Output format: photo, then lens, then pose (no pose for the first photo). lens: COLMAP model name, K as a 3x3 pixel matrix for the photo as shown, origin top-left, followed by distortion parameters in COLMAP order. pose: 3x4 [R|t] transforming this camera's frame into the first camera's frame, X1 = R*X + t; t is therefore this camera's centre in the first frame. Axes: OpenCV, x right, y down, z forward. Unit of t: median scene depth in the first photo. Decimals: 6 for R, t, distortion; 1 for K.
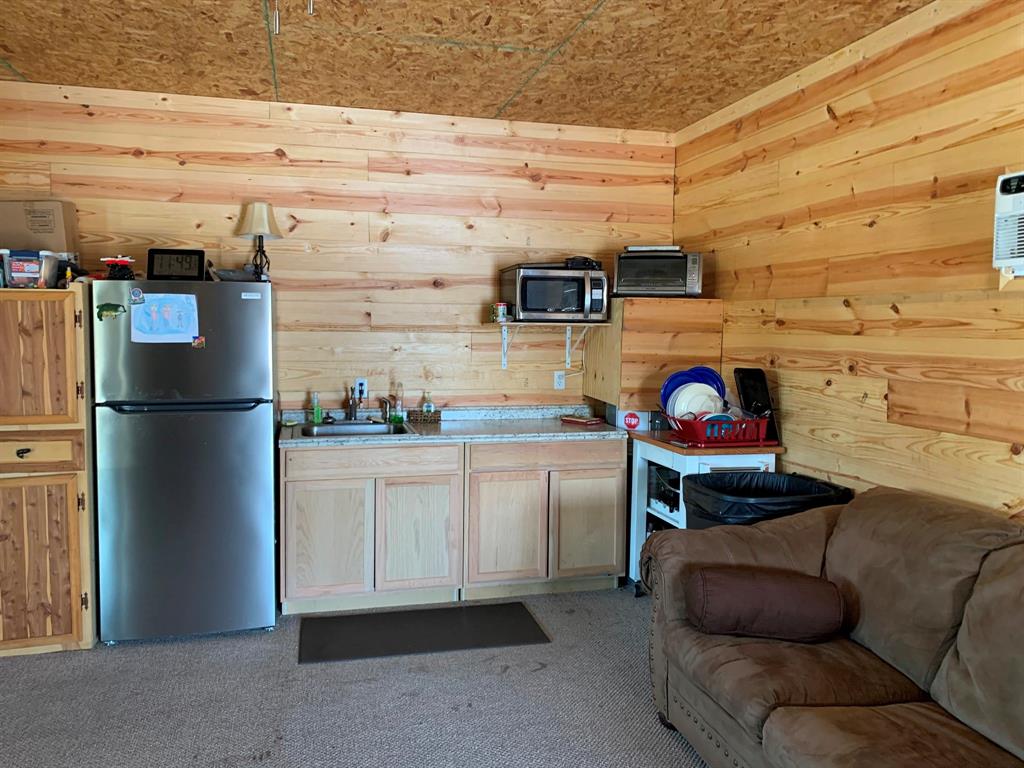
lens RADIAL K [[779.2, 0, 509.7], [0, 779.2, 368.3], [0, 0, 1]] dist [0.059378, -0.084072]
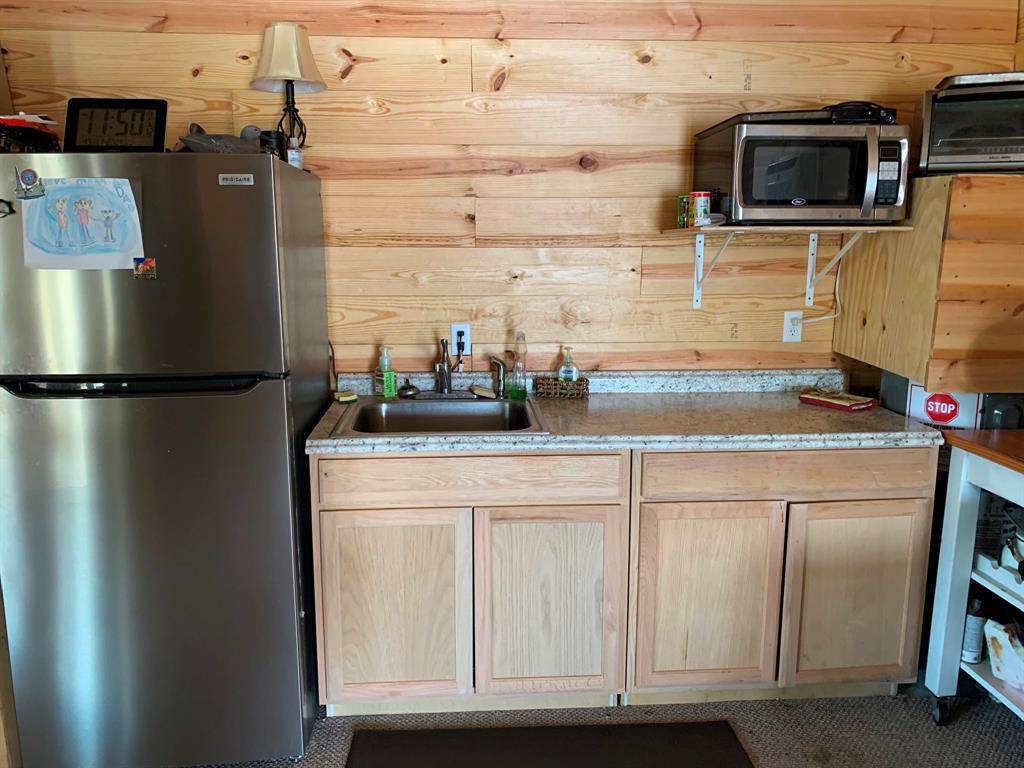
lens RADIAL K [[779.2, 0, 509.7], [0, 779.2, 368.3], [0, 0, 1]] dist [0.059378, -0.084072]
pose [[0.982751, 0.021097, -0.183728, -0.040923], [-0.000928, 0.994022, 0.109177, -0.020460], [0.184933, -0.107123, 0.976895, 0.430548]]
